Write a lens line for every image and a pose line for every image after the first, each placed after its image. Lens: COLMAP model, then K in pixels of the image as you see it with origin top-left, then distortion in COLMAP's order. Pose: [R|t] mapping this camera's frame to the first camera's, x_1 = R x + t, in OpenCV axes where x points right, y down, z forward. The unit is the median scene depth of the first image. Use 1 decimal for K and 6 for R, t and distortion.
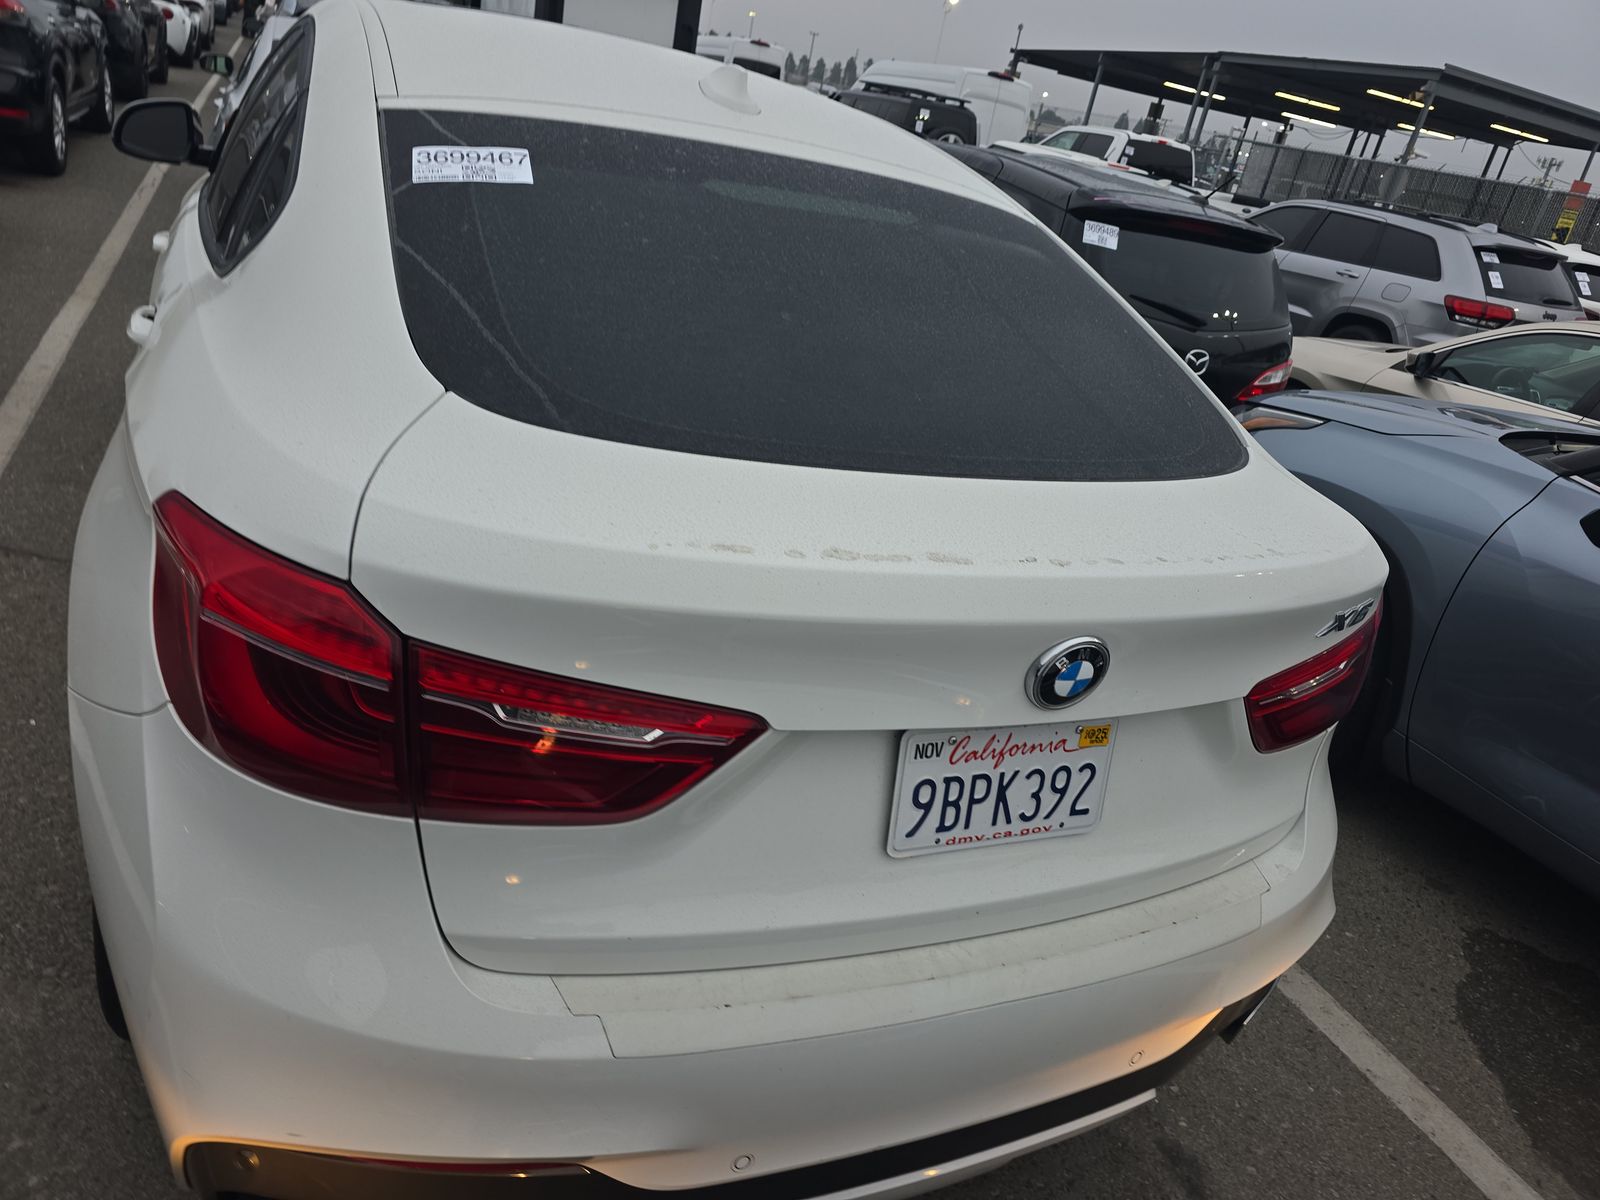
lens RADIAL K [[1063.9, 0, 805.5], [0, 1063.9, 601.8], [0, 0, 1]] dist [0.058471, -0.055207]
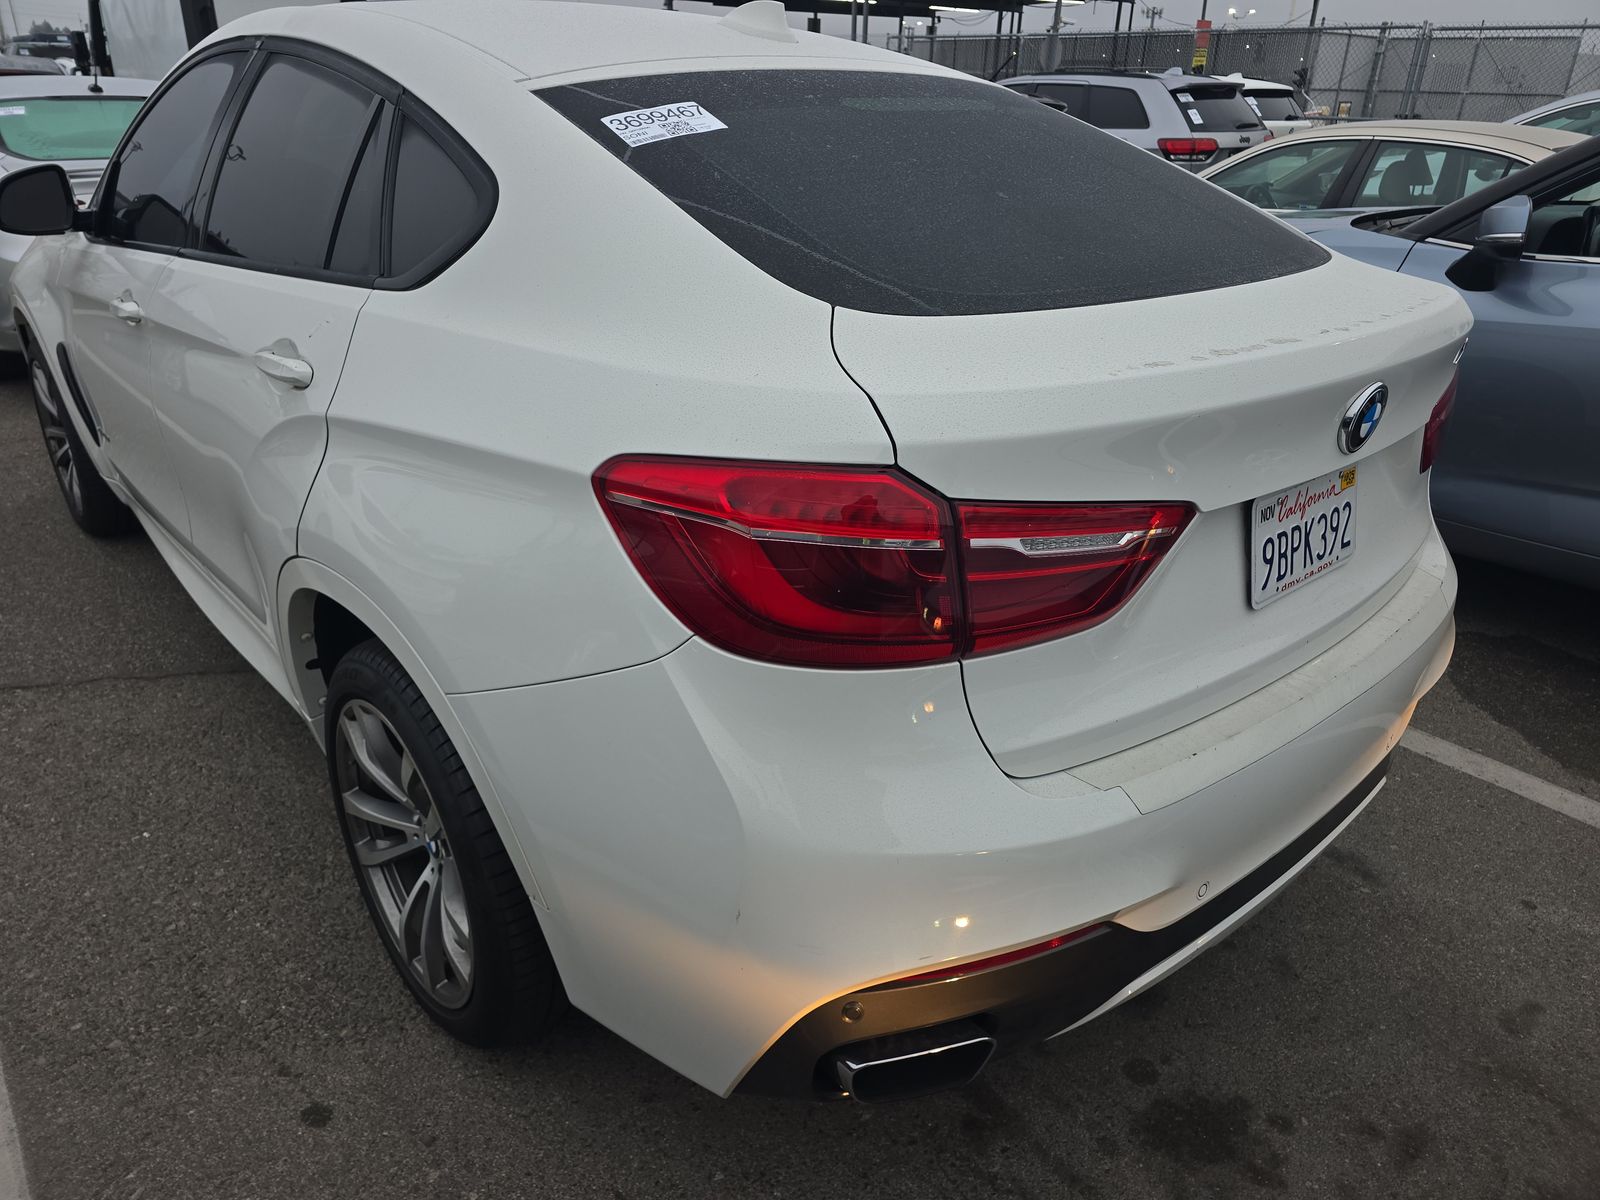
lens RADIAL K [[1063.9, 0, 805.5], [0, 1063.9, 601.8], [0, 0, 1]] dist [0.058471, -0.055207]
pose [[0.943352, -0.275044, 0.185573, -0.535211], [0.267696, 0.961371, 0.064060, 0.016258], [-0.196024, -0.010754, 0.980540, -0.070442]]
